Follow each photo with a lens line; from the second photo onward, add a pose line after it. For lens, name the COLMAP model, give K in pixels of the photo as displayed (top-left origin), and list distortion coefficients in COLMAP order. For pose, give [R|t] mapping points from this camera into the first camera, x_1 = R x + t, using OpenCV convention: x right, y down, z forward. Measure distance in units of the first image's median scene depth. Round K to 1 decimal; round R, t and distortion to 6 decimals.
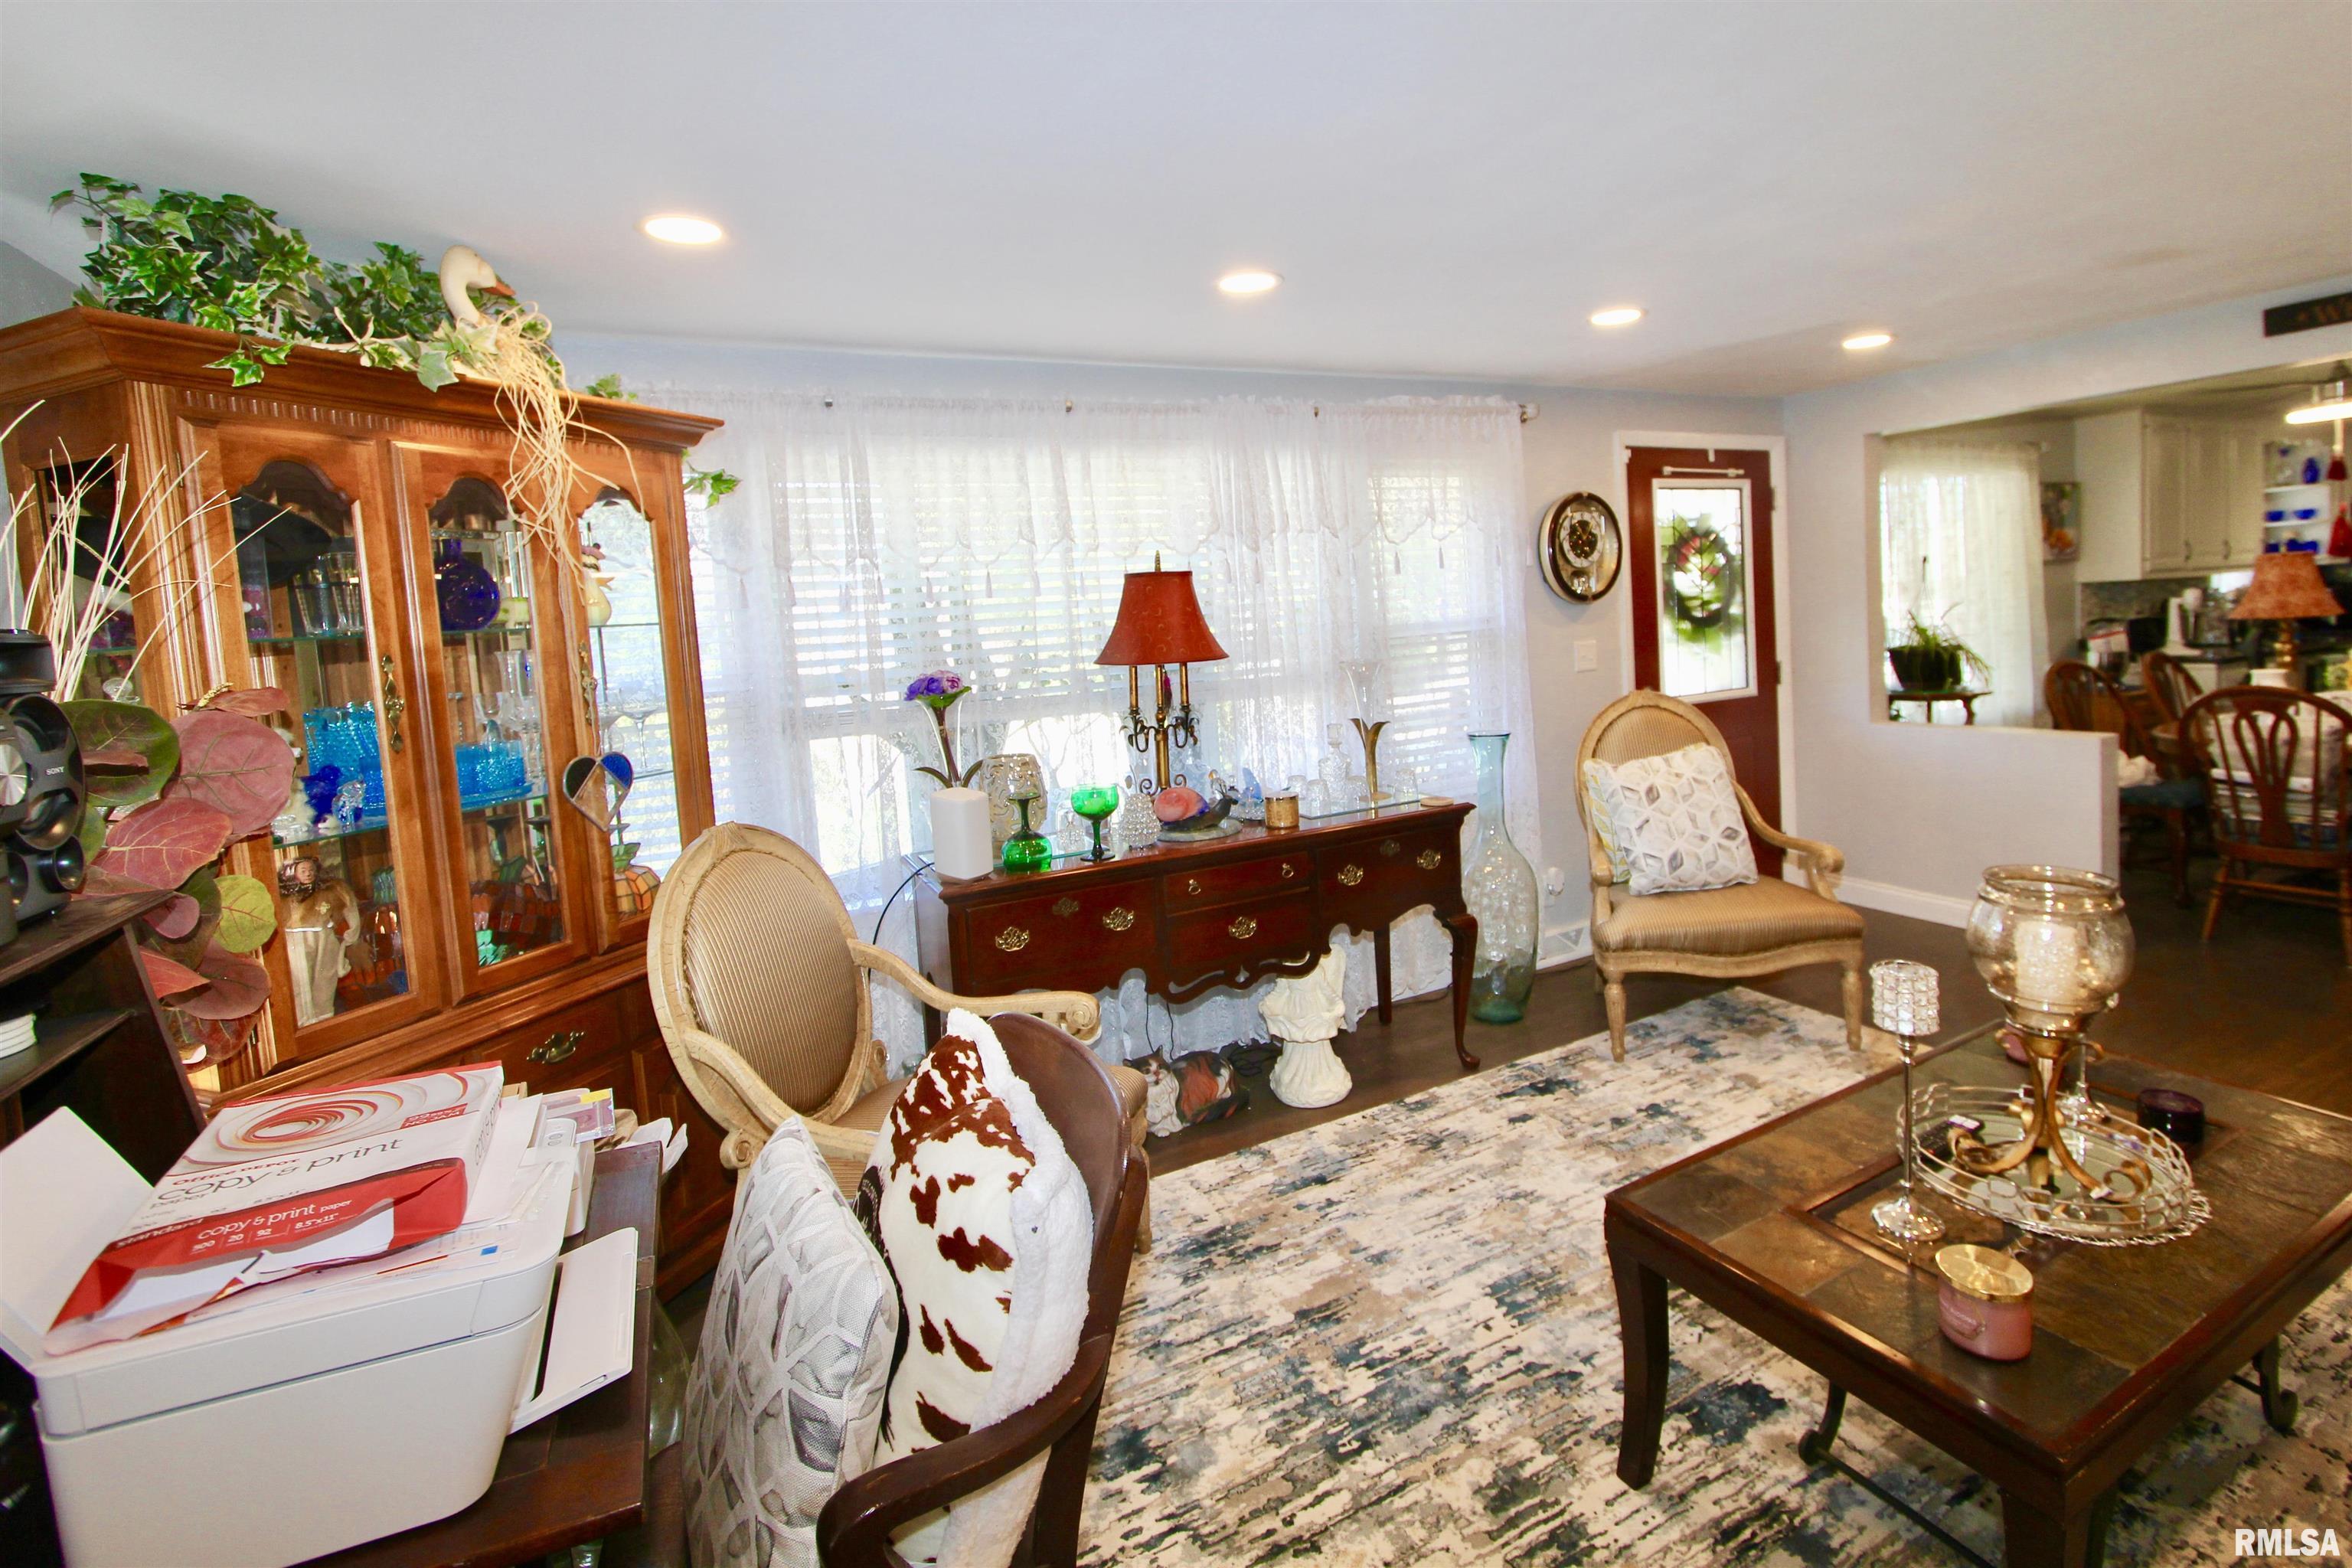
lens RADIAL K [[1079.6, 0, 1224.6], [0, 1079.6, 690.3], [0, 0, 1]] dist [-0.016679, 0.003171]
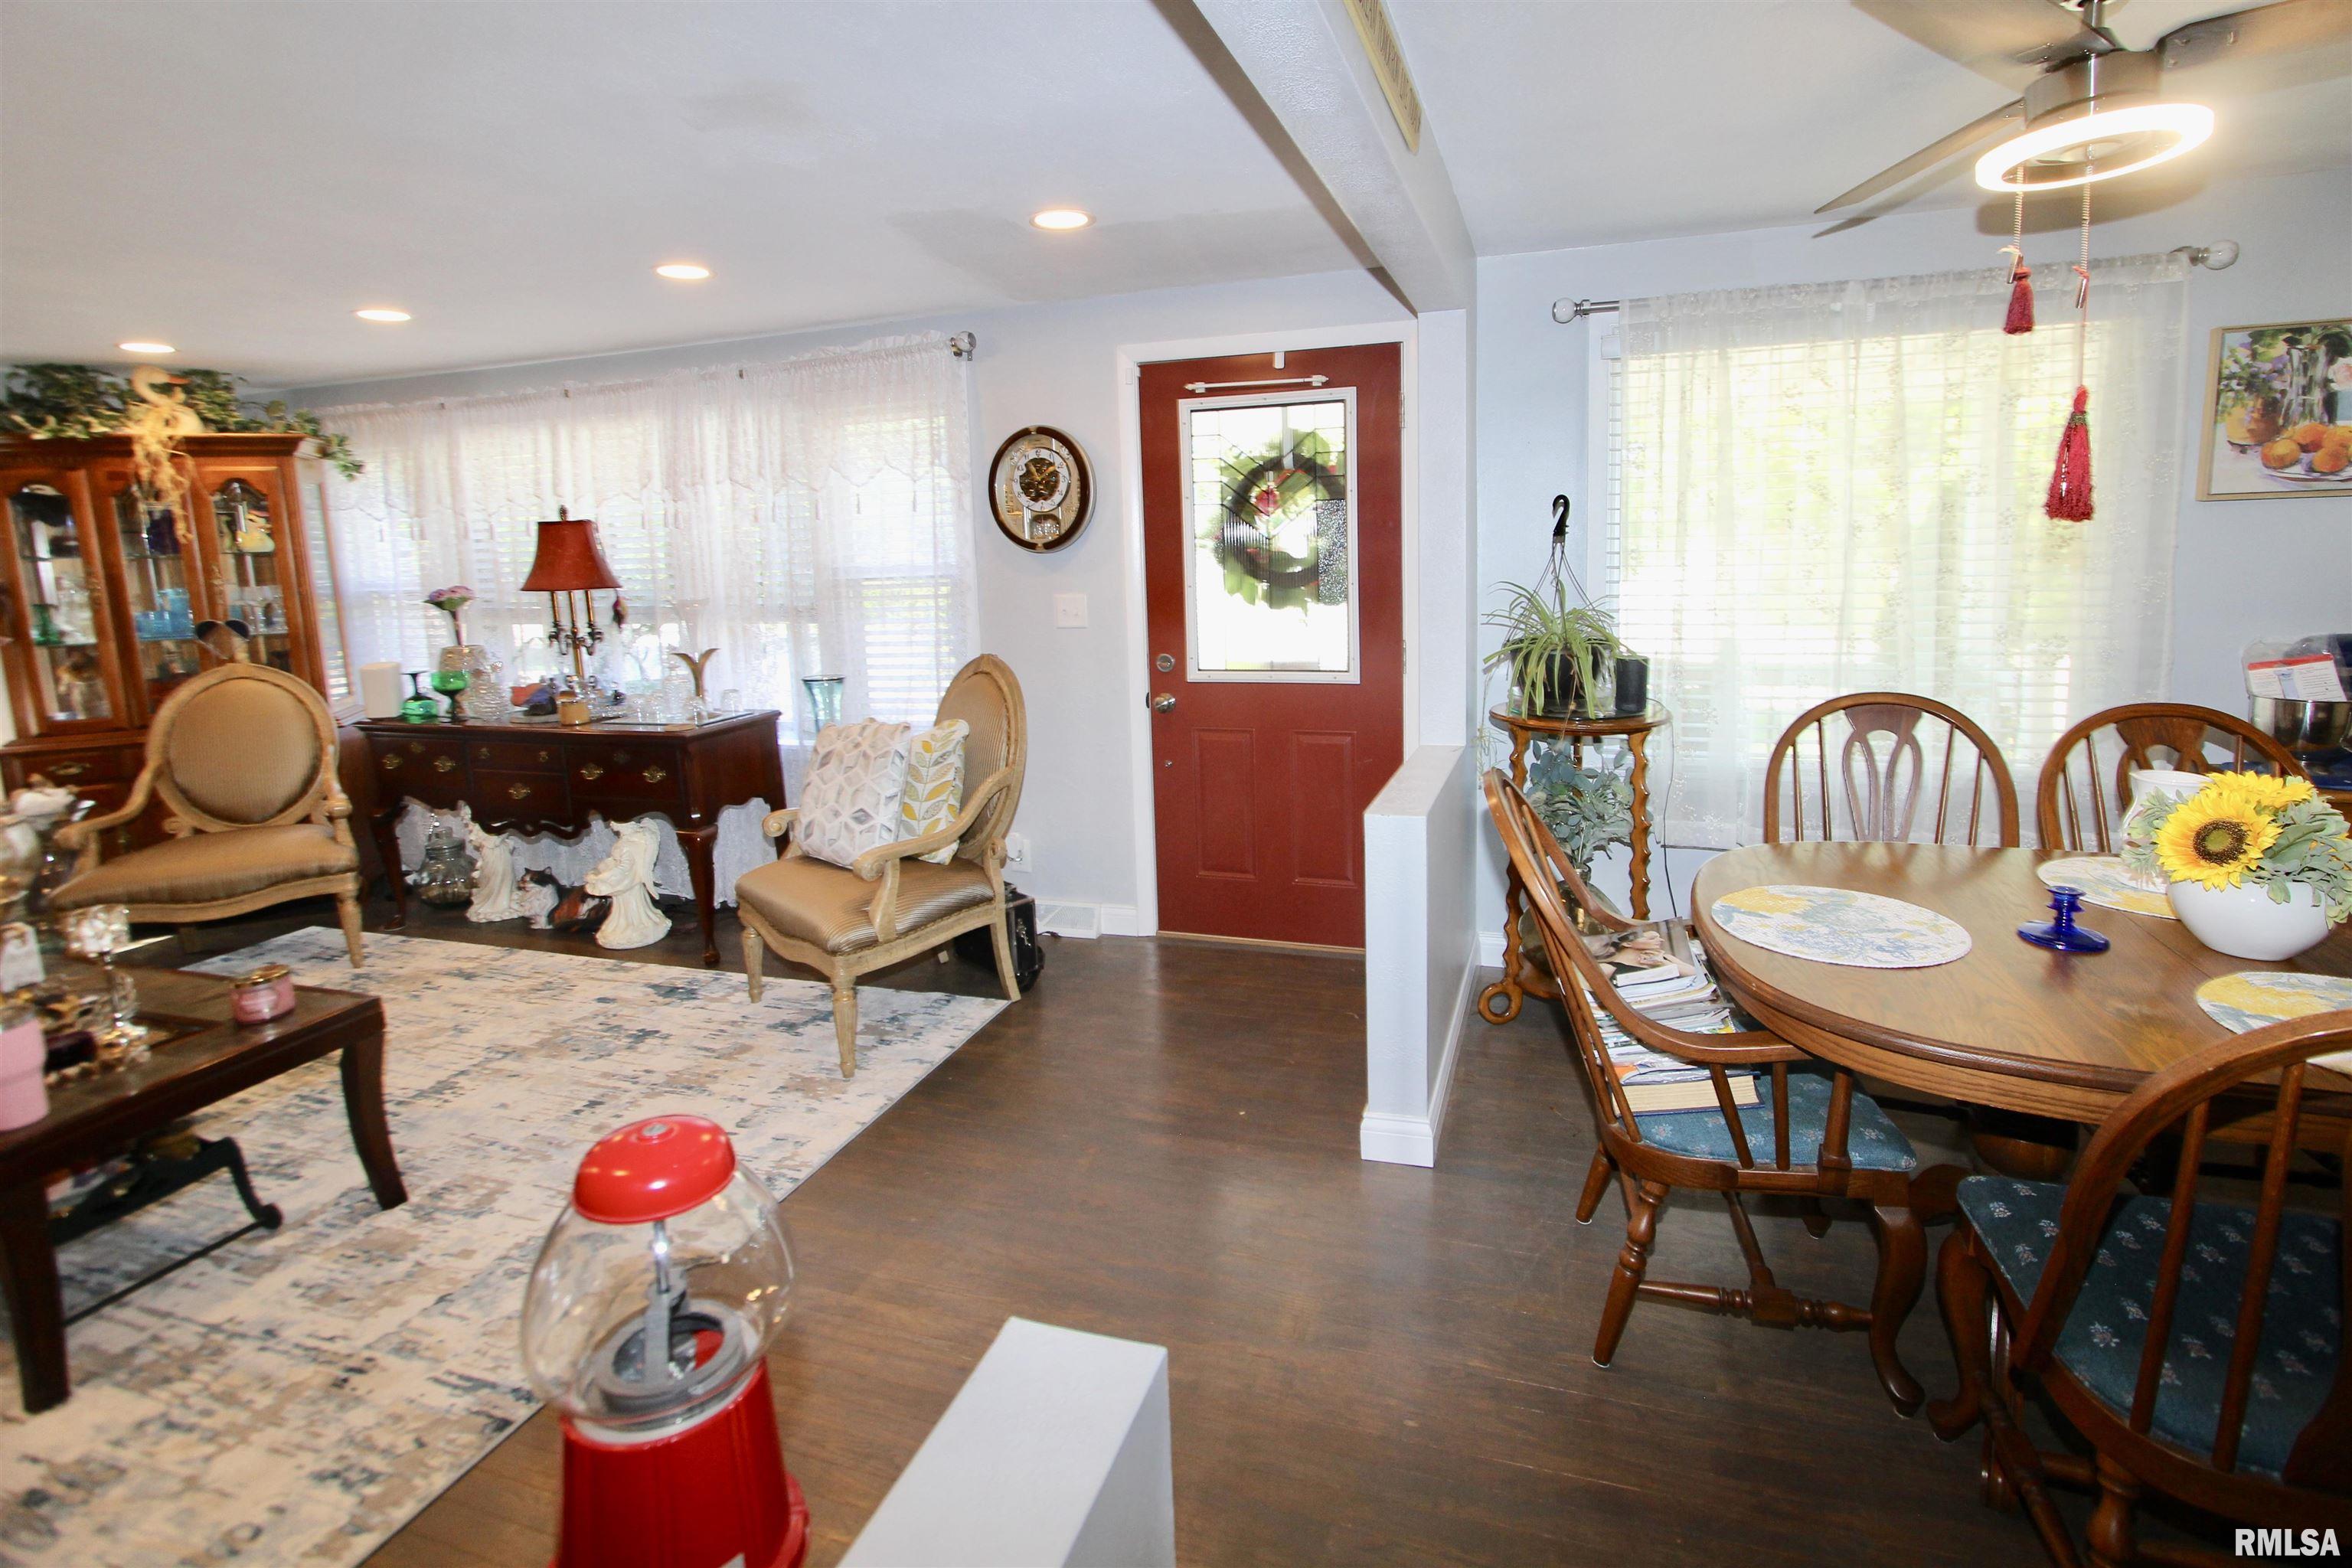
lens RADIAL K [[1079.6, 0, 1225.7], [0, 1079.6, 694.9], [0, 0, 1]] dist [-0.016679, 0.003171]
pose [[0.711274, 0.134765, -0.689875, 1.115129], [-0.063786, 0.989774, 0.127585, -0.090810], [0.700015, -0.046743, 0.712597, 0.481370]]
